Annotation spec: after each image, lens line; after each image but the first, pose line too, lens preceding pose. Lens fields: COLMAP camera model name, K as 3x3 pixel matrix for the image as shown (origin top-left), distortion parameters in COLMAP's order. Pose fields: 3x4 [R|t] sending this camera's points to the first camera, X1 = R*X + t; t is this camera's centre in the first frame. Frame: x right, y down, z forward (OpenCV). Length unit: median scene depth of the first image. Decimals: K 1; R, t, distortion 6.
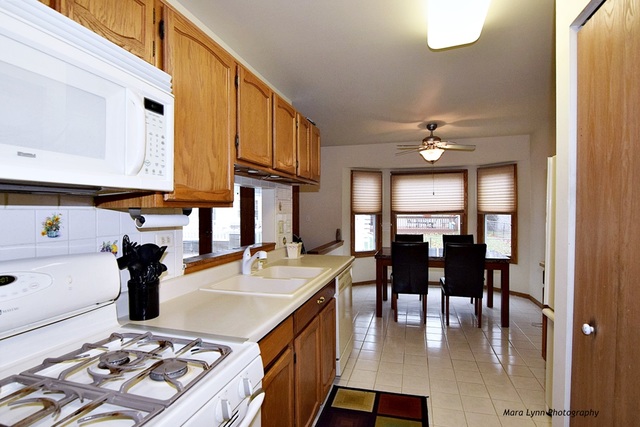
lens RADIAL K [[318.5, 0, 323.1], [0, 318.5, 211.3], [0, 0, 1]] dist [-0.021030, 0.005596]
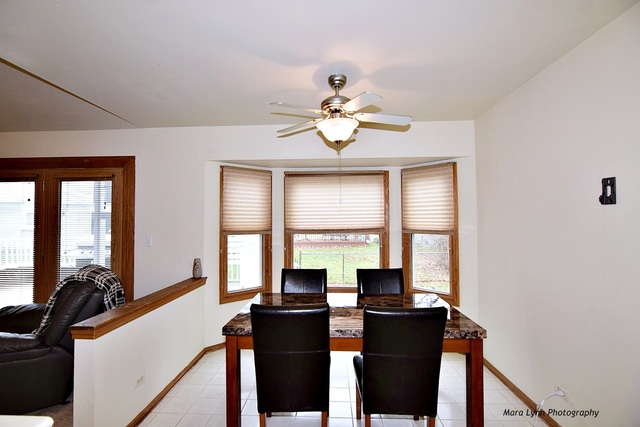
lens RADIAL K [[318.5, 0, 319.6], [0, 318.5, 210.5], [0, 0, 1]] dist [-0.021030, 0.005596]
pose [[0.969038, 0.005266, 0.246855, 0.129112], [0.002879, 0.999464, -0.032622, -0.018786], [-0.246894, 0.032323, 0.968503, 0.349455]]
